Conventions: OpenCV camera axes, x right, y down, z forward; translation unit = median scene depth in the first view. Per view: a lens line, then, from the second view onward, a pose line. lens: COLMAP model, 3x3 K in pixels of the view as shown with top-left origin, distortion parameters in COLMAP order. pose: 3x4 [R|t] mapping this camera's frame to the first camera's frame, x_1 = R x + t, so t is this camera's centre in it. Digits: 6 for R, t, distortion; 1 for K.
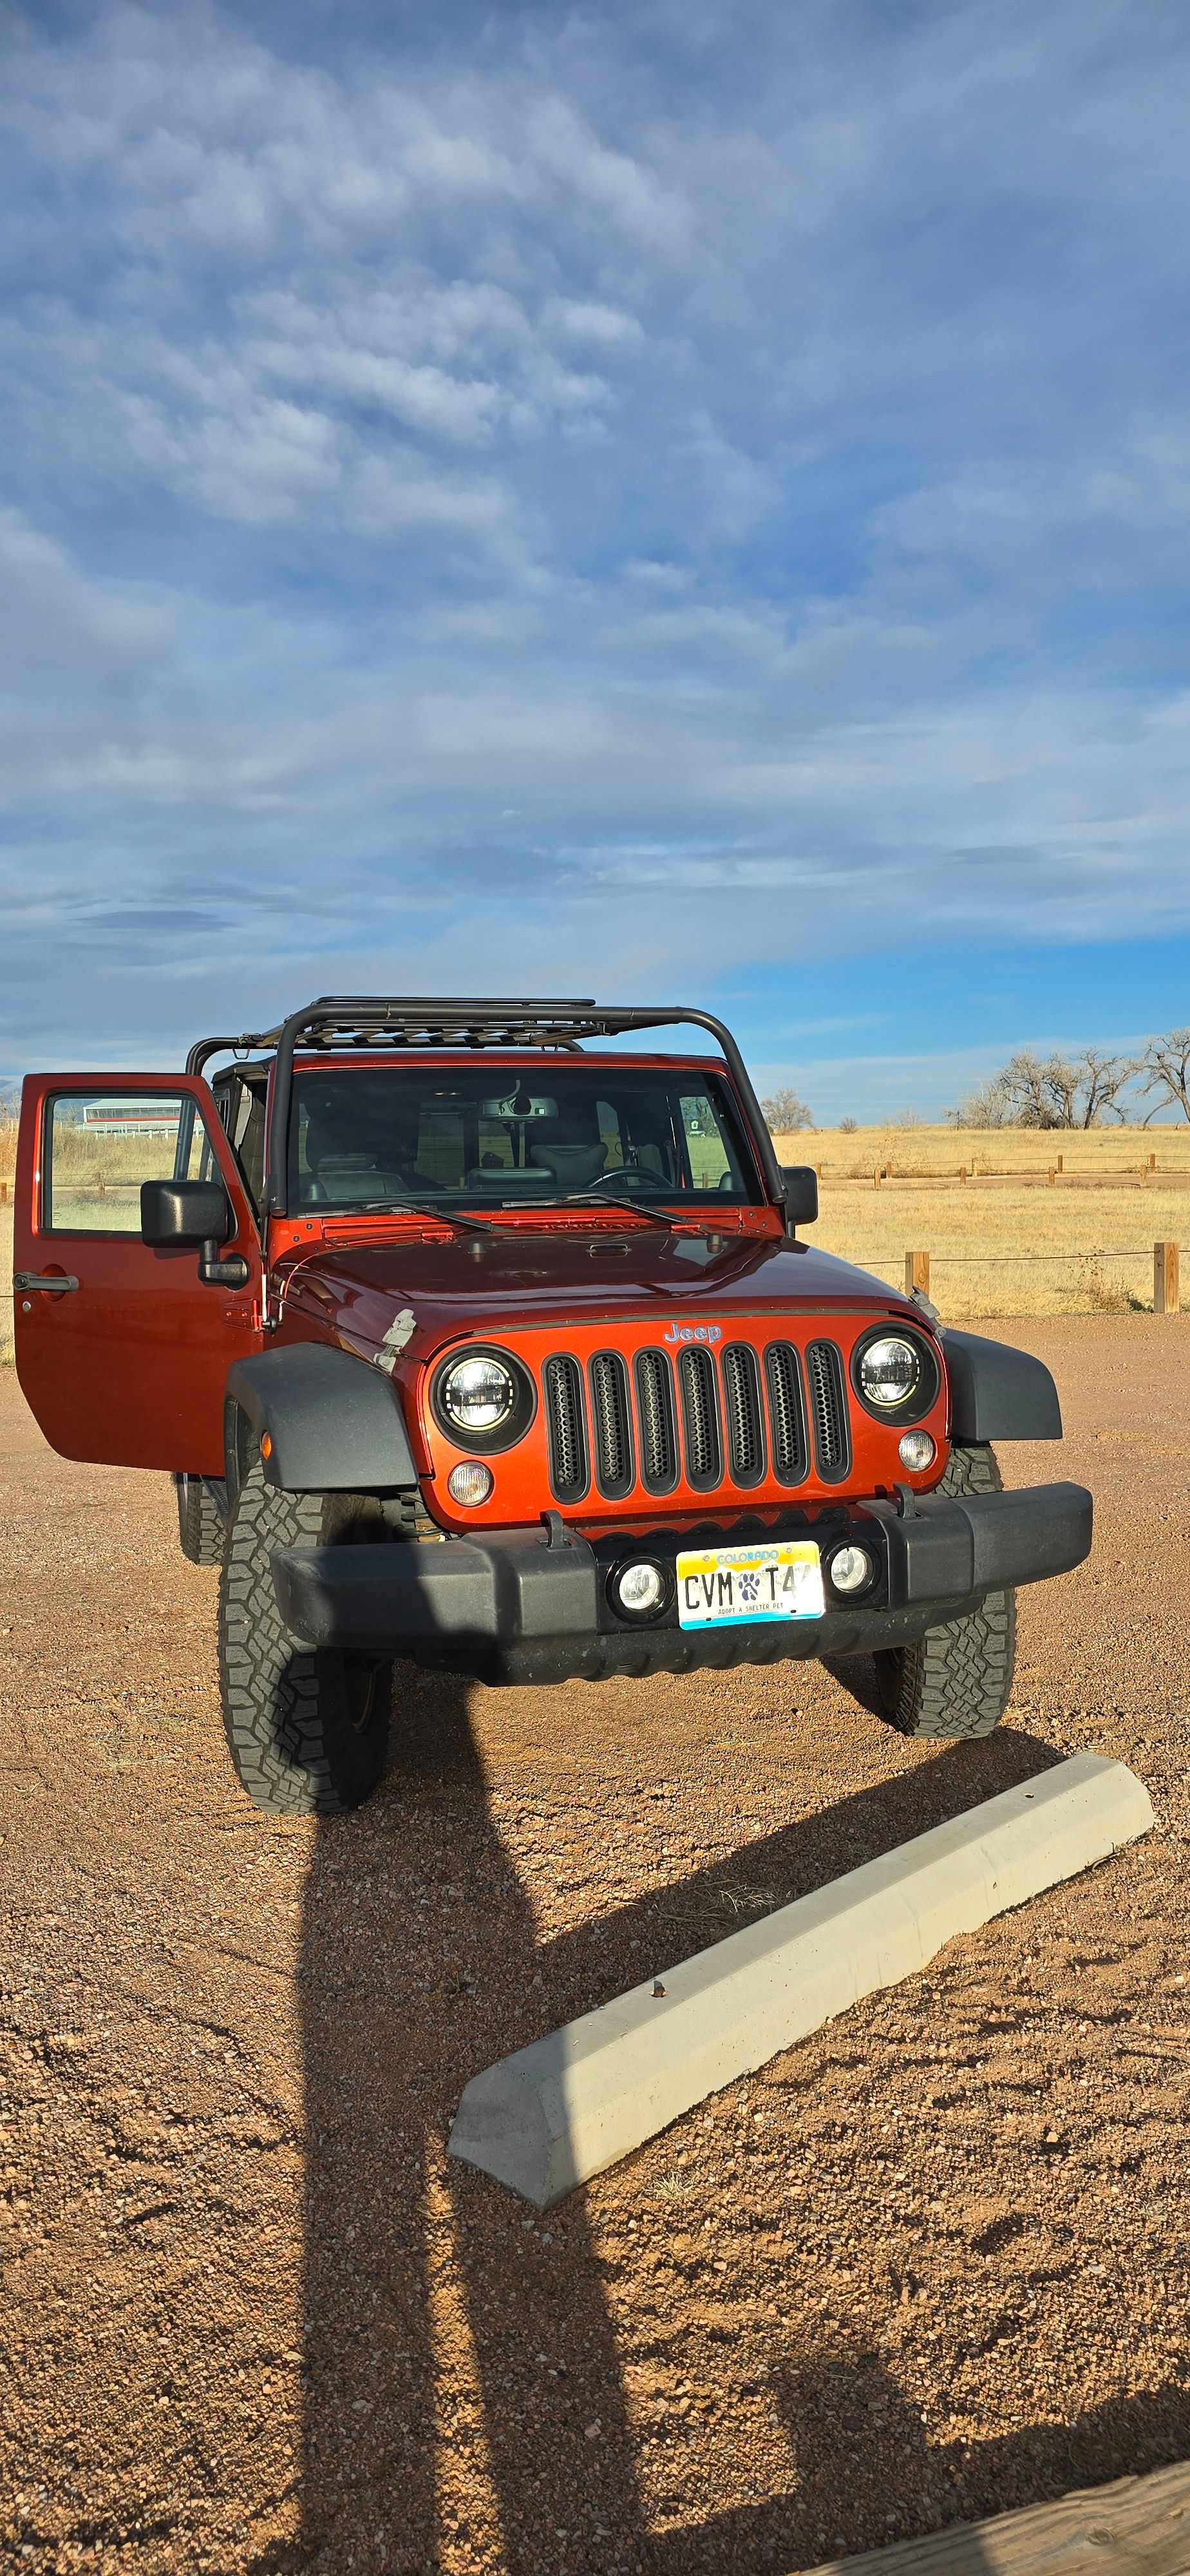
lens RADIAL K [[1944.4, 0, 542.4], [0, 1944.4, 1258.5], [0, 0, 1]] dist [0.104591, 0.005449]
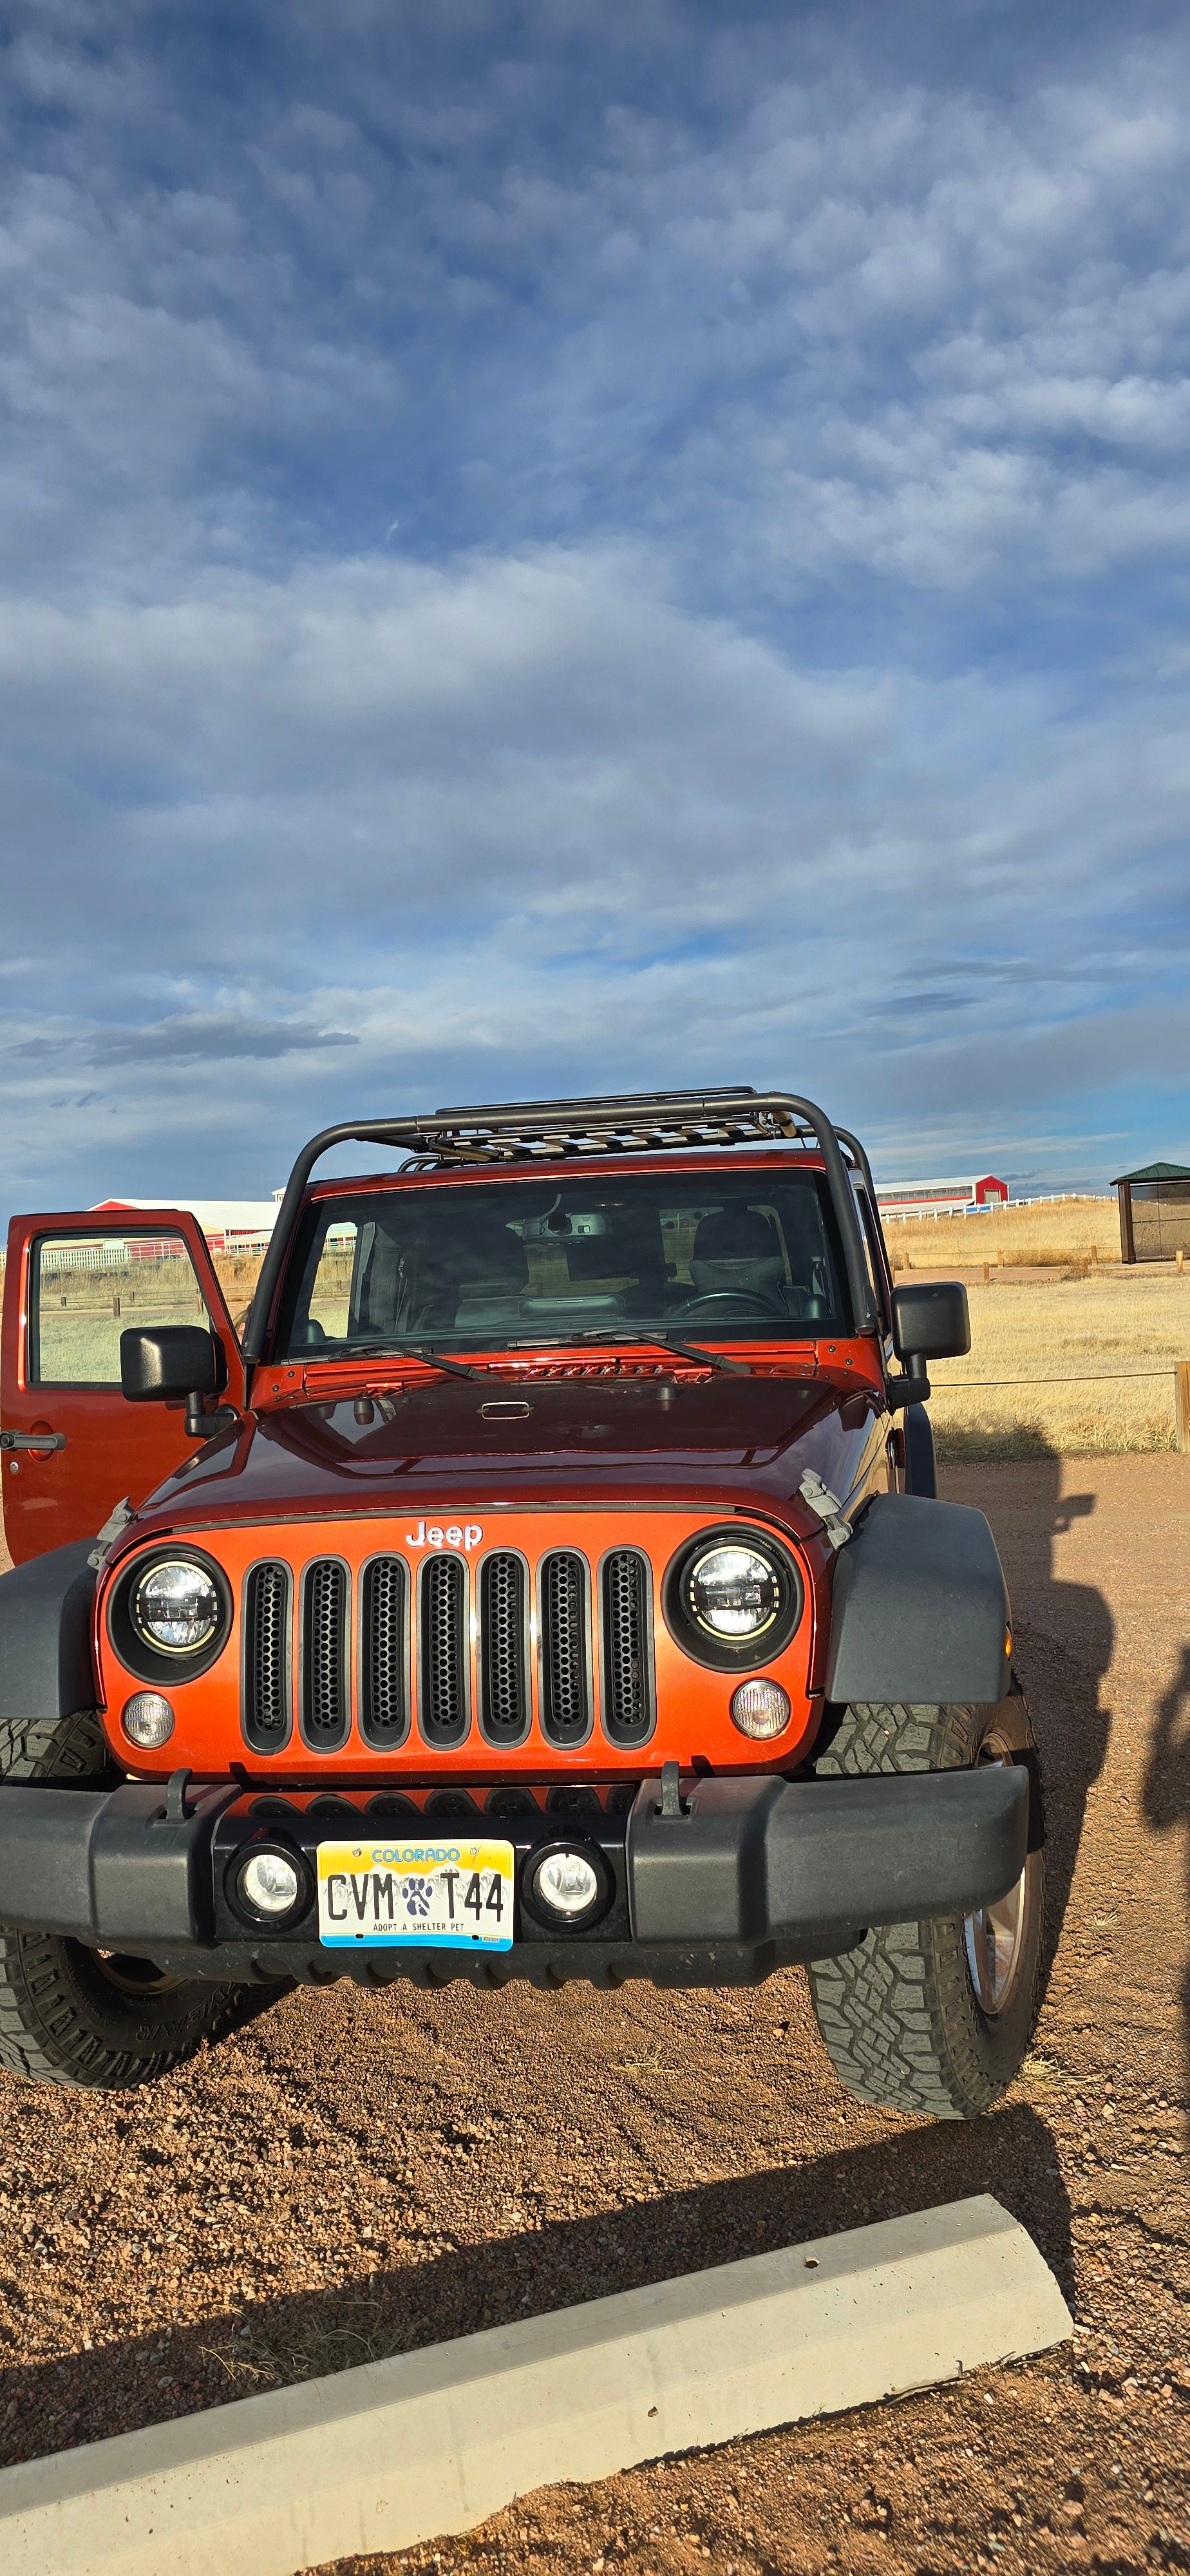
lens RADIAL K [[1944.4, 0, 592.8], [0, 1944.4, 1292.0], [0, 0, 1]] dist [0.104591, 0.005449]
pose [[0.898404, -0.021137, -0.438661, 0.129888], [0.009540, 0.999545, -0.028626, -0.009458], [0.439066, 0.021533, 0.898197, 0.096272]]
